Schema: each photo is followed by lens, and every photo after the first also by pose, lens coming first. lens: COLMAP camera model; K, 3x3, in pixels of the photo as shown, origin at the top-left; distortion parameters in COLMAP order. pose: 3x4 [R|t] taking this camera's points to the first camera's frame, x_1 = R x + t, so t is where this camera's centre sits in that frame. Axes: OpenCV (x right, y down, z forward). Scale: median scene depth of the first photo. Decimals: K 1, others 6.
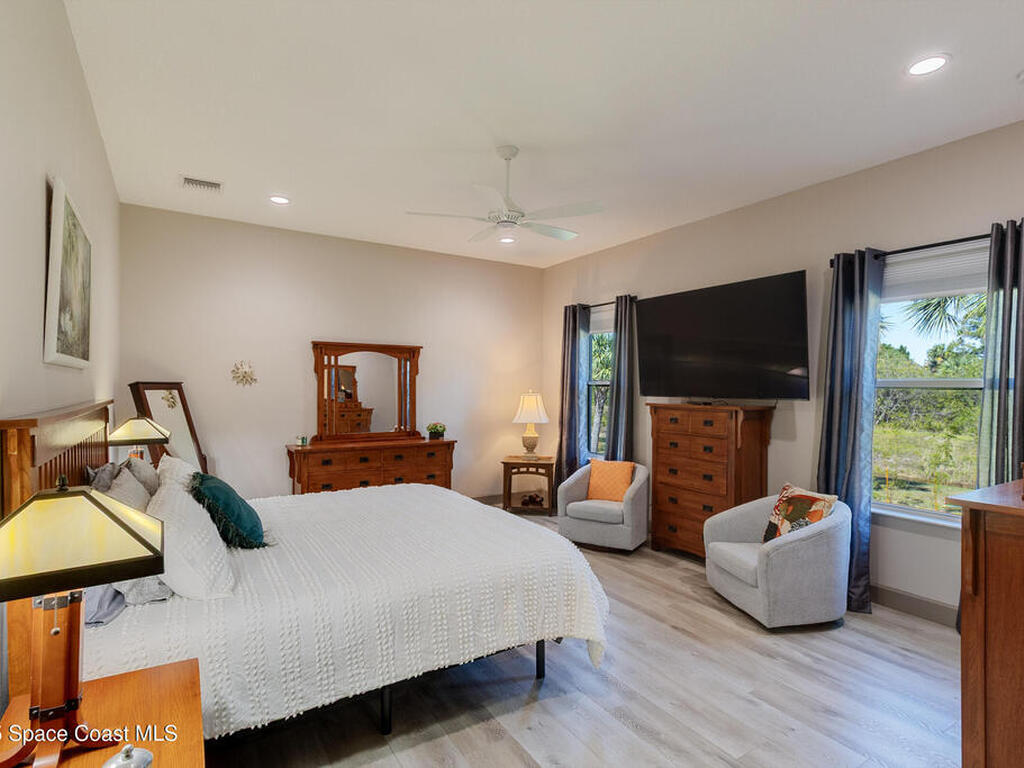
lens RADIAL K [[533.0, 0, 504.2], [0, 533.0, 383.1], [0, 0, 1]] dist [0.000090, -0.000028]
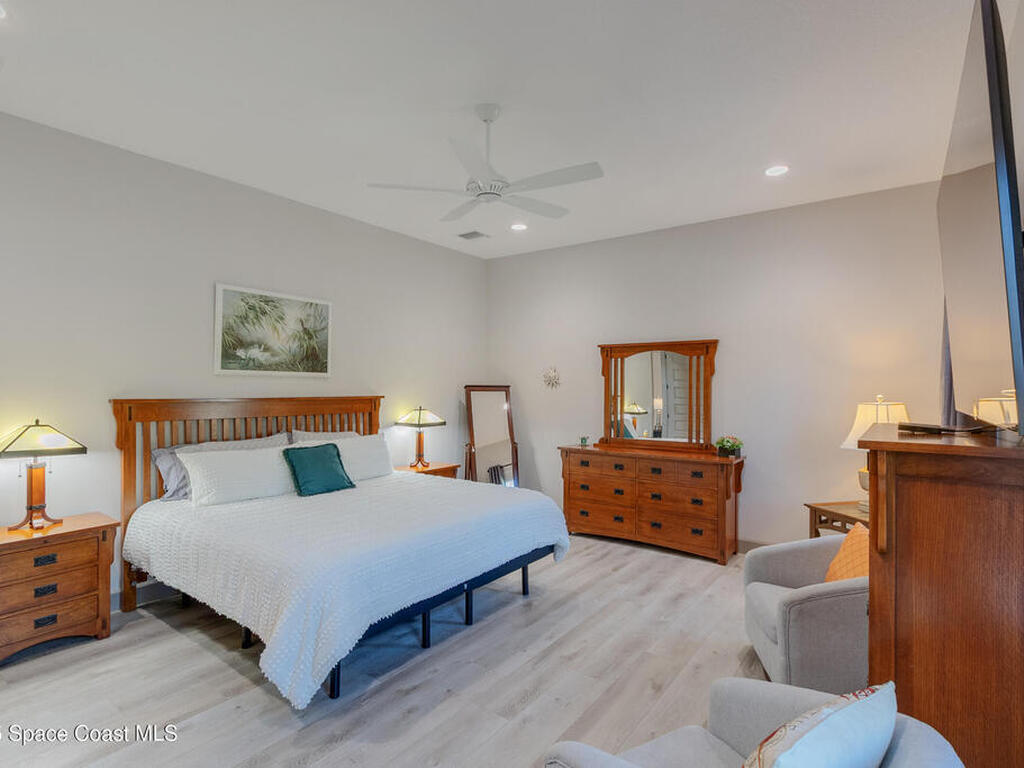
lens RADIAL K [[533.0, 0, 504.2], [0, 533.0, 383.1], [0, 0, 1]] dist [0.000090, -0.000028]
pose [[0.358824, -0.016725, -0.933255, 0.527094], [-0.005597, 0.999783, -0.020070, 0.015805], [0.933388, 0.012425, 0.358653, 0.459148]]
